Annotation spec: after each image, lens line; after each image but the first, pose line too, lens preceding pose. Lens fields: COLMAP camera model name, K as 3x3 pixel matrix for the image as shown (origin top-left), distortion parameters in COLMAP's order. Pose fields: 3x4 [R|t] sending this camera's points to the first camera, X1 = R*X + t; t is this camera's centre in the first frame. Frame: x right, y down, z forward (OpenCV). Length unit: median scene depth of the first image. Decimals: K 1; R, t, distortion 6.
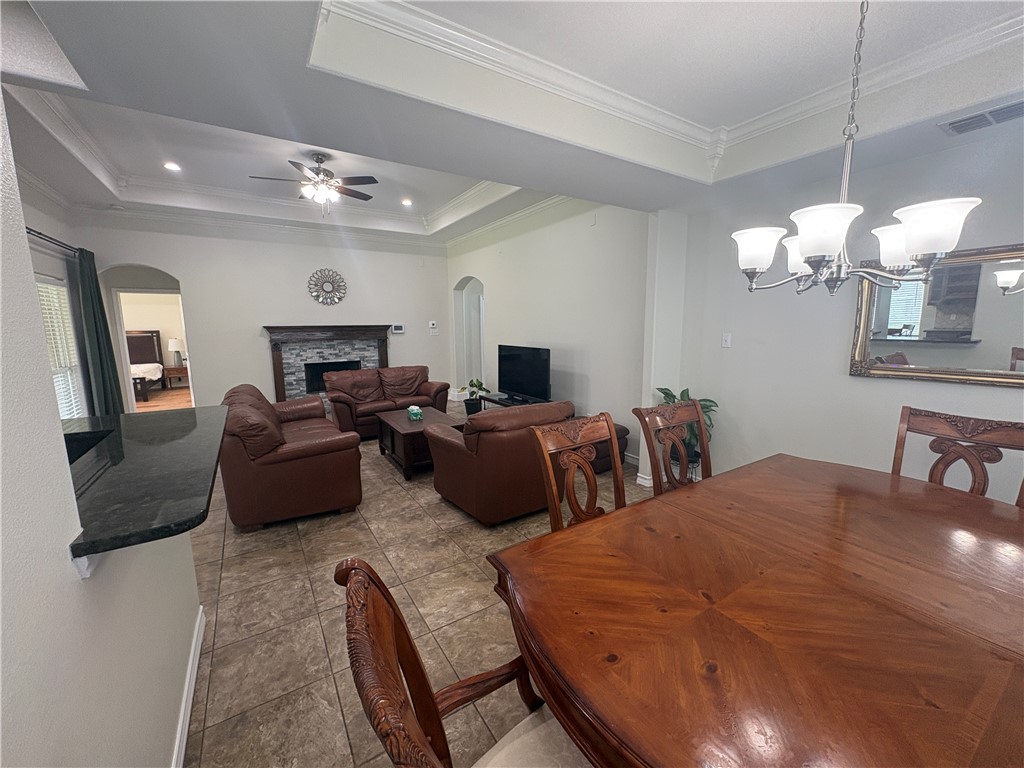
lens RADIAL K [[410.8, 0, 511.0], [0, 410.8, 383.2], [0, 0, 1]] dist [-0.002589, -0.000013]
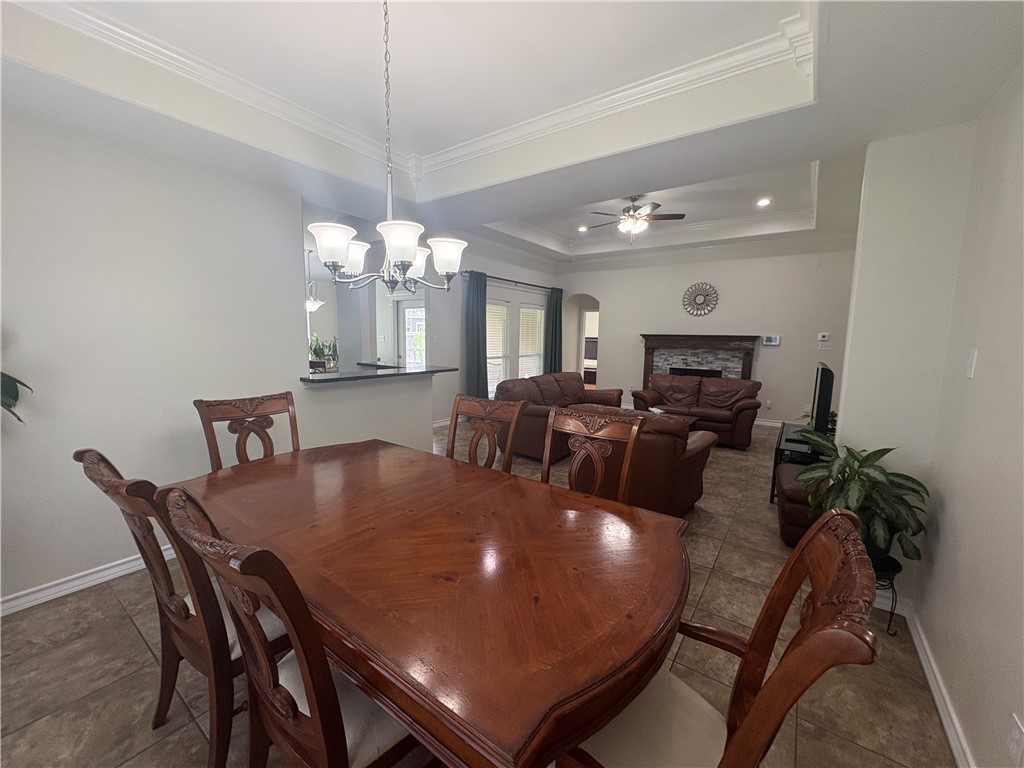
lens RADIAL K [[410.8, 0, 514.1], [0, 410.8, 385.1], [0, 0, 1]] dist [-0.002589, -0.000013]
pose [[0.361032, 0.126525, -0.923930, 0.405017], [-0.154170, 0.985218, 0.074675, -0.017951], [0.919721, 0.115482, 0.375202, 0.174668]]
